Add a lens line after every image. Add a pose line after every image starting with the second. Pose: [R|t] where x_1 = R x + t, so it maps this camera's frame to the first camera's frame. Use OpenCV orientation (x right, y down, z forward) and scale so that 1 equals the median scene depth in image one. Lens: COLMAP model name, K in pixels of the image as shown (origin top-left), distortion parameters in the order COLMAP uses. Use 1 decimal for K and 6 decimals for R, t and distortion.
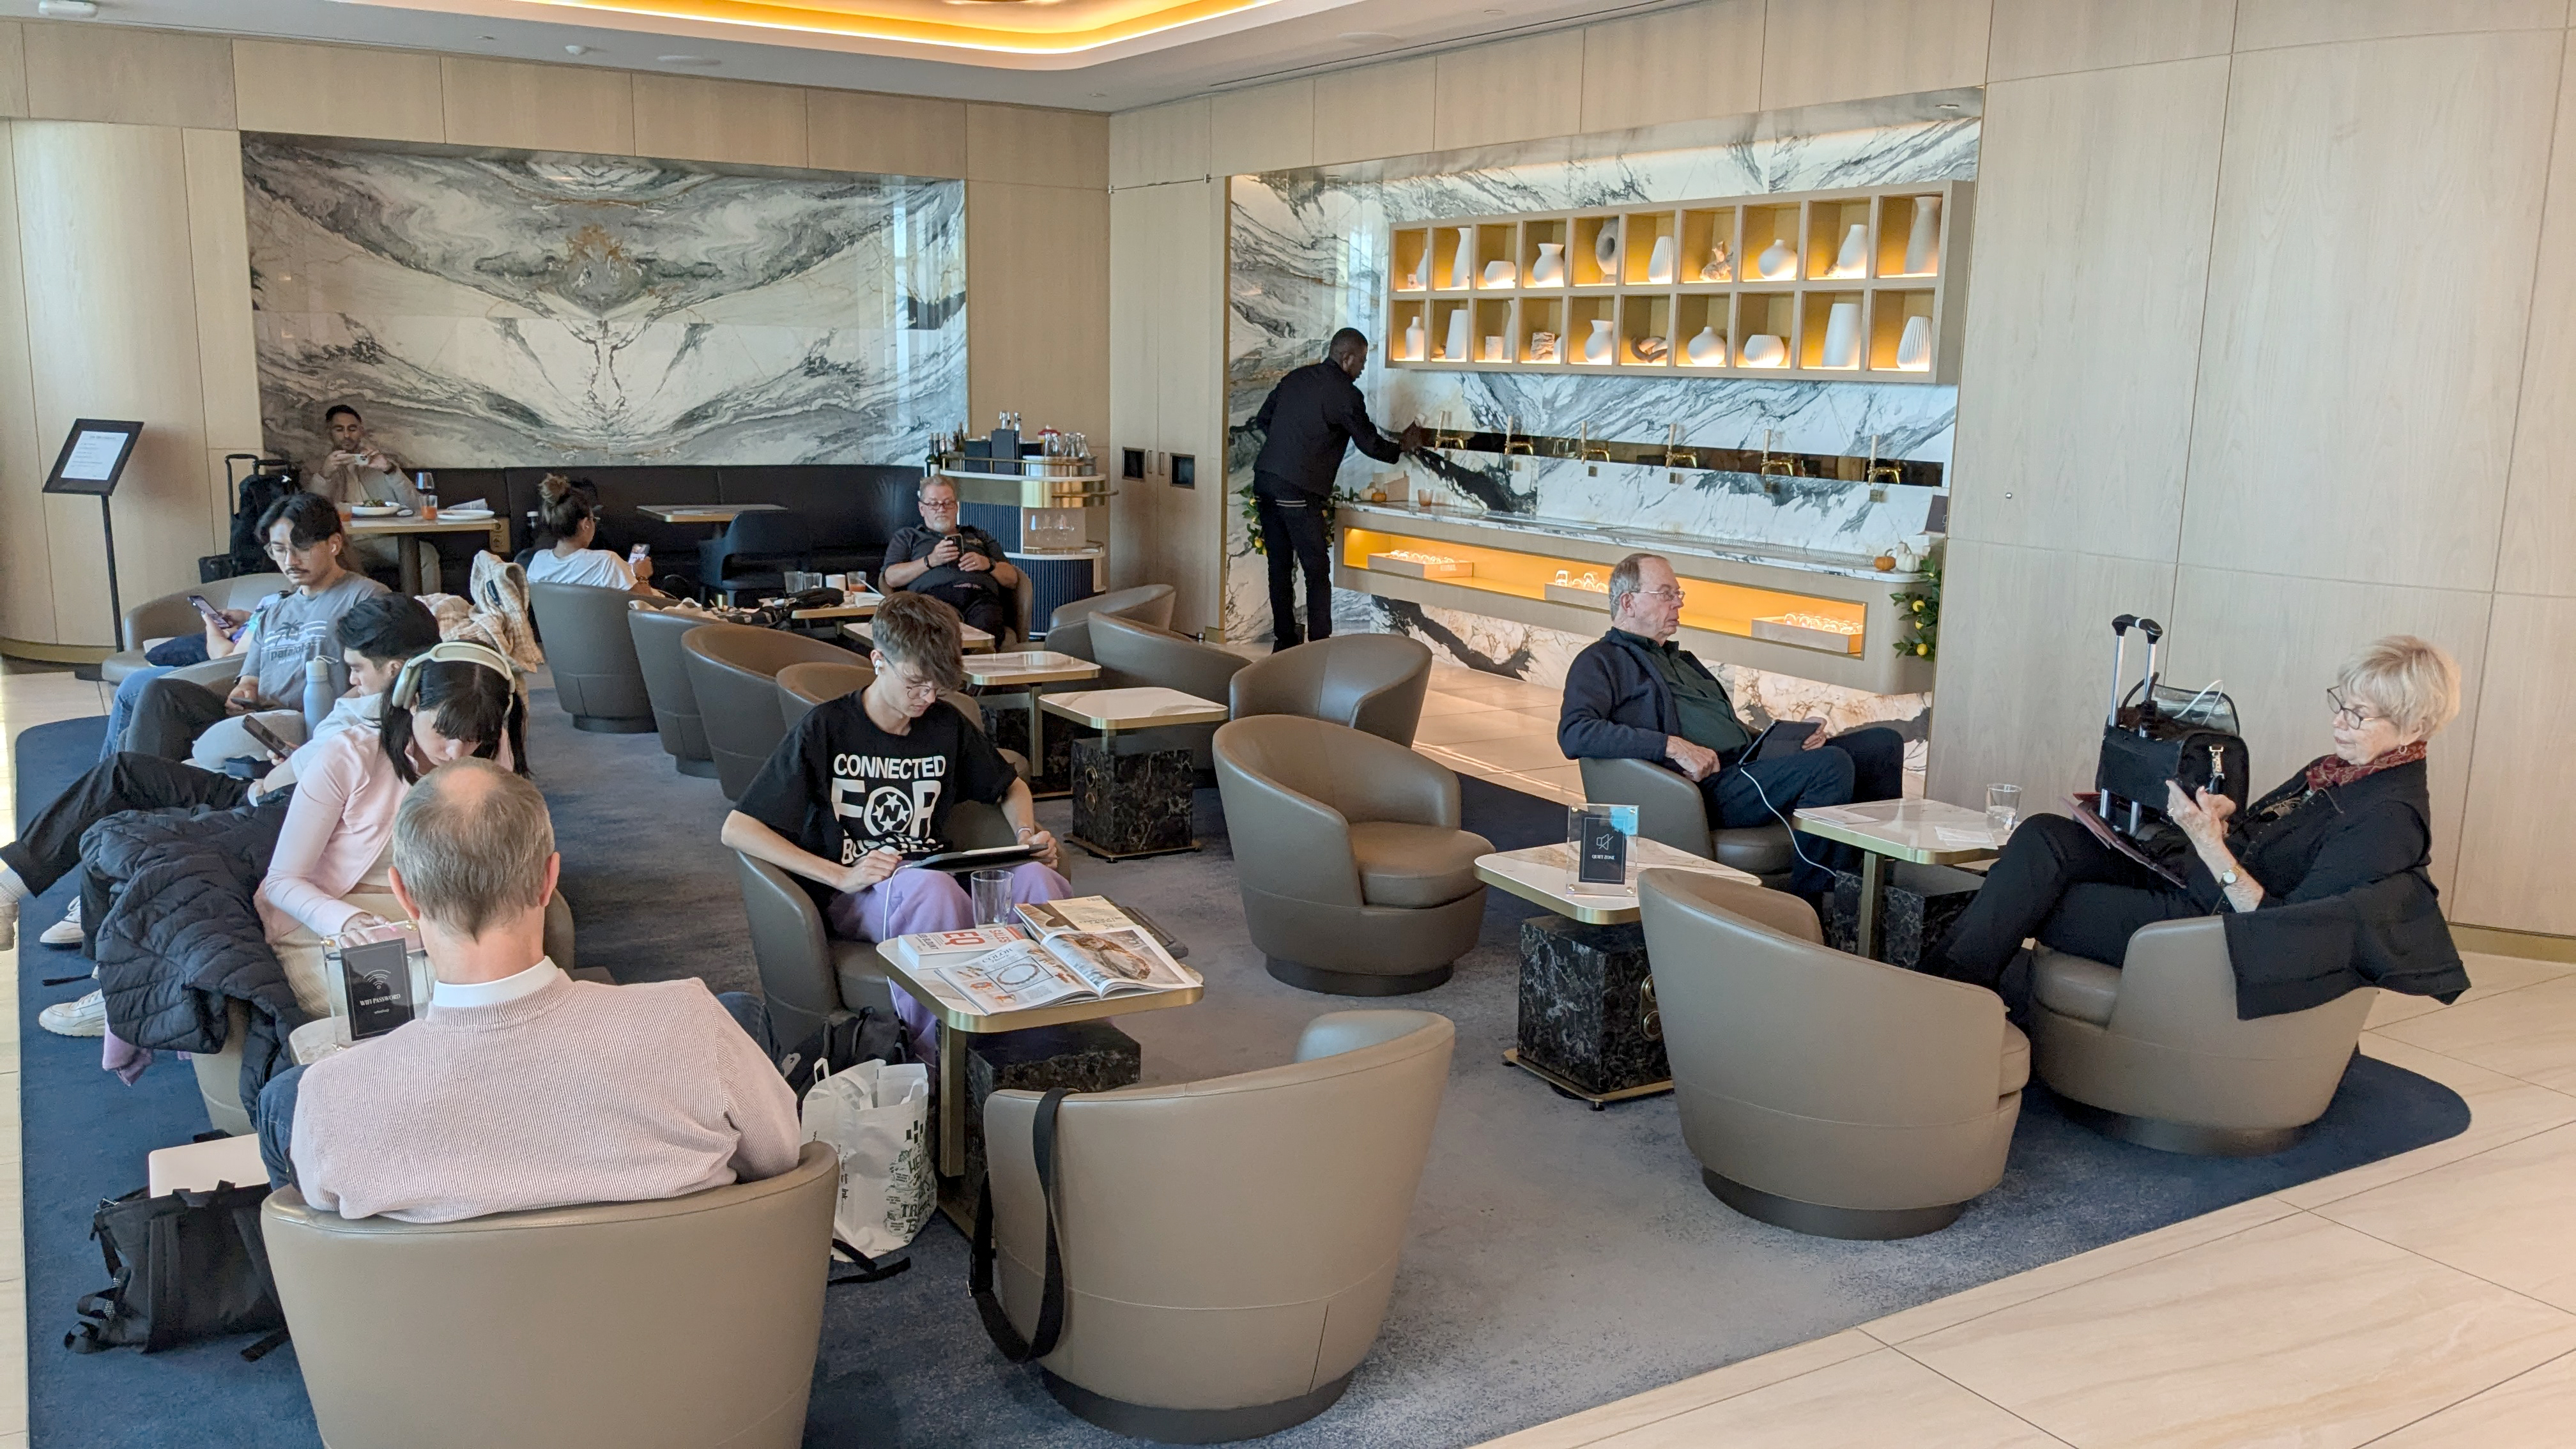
lens RADIAL K [[2061.7, 0, 1290.3], [0, 2061.7, 731.8], [0, 0, 1]] dist [0.006242, 0.001008]
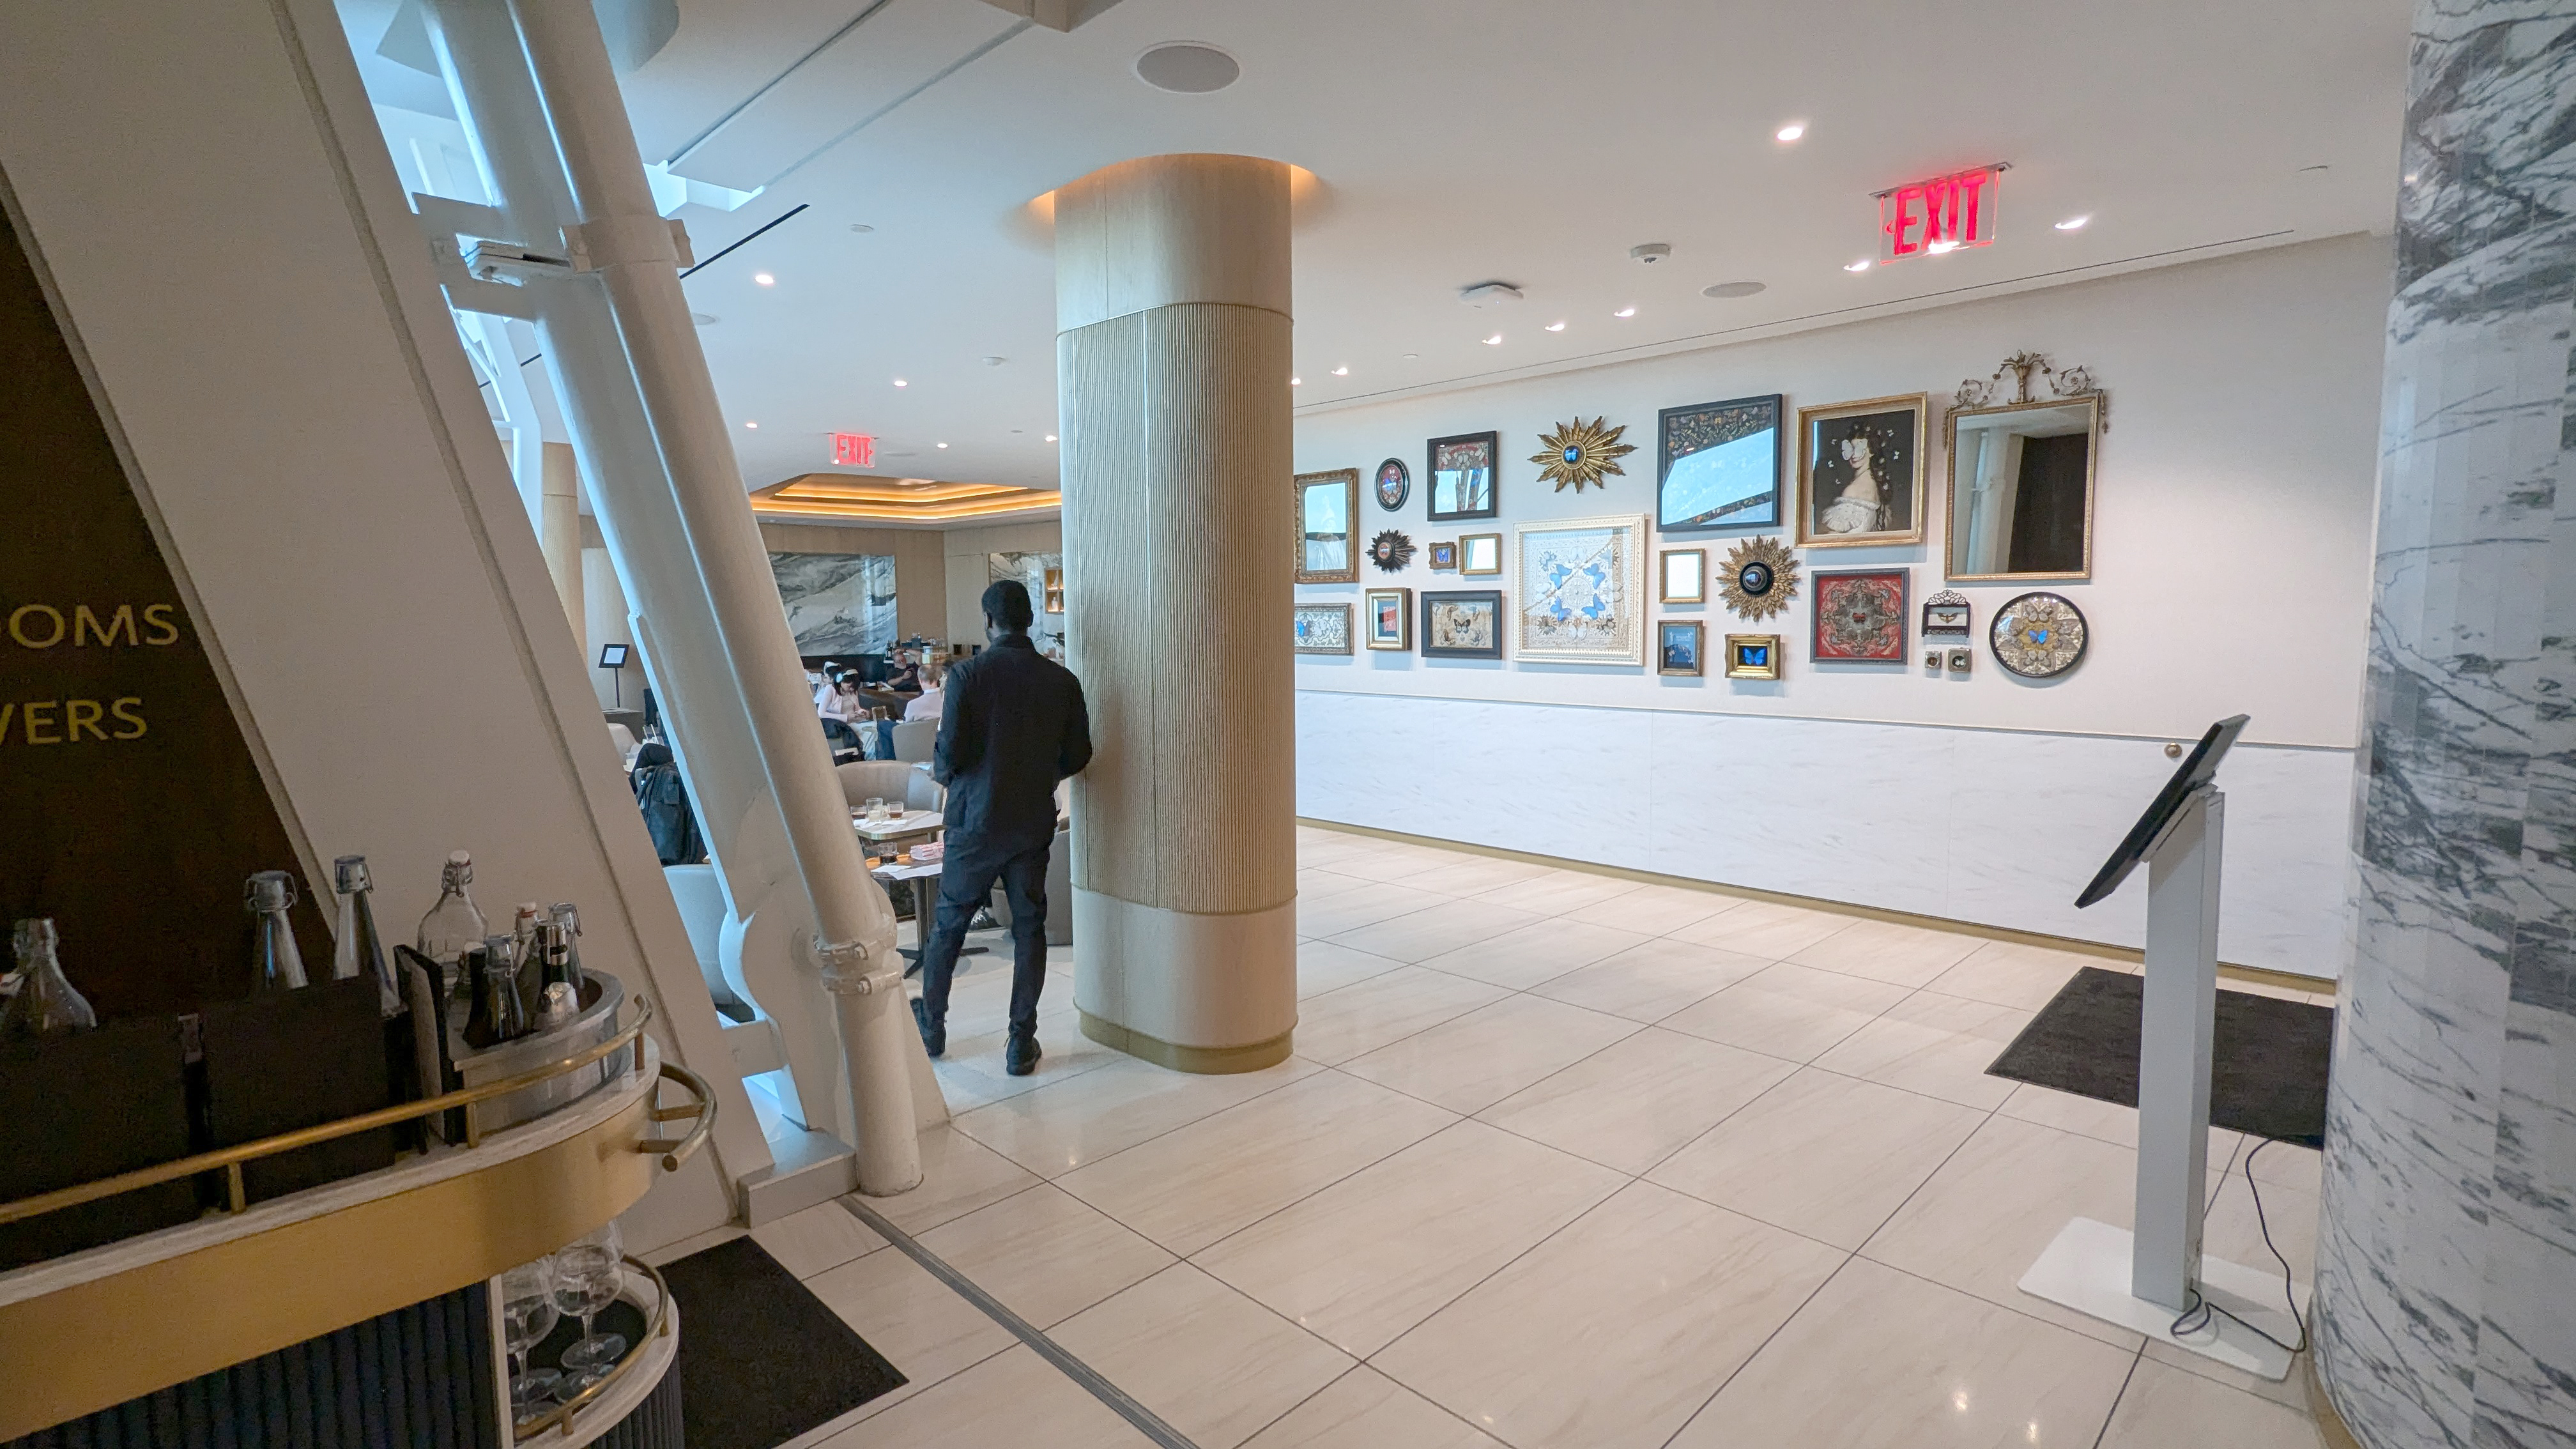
lens RADIAL K [[1211.5, 0, 1288.1], [0, 1211.5, 720.9], [0, 0, 1]] dist [0.014080, -0.000410]
pose [[0.968769, -0.057648, 0.241169, -0.044455], [0.079552, 0.993445, -0.082089, 0.151057], [-0.234856, 0.098711, 0.967005, -0.766629]]
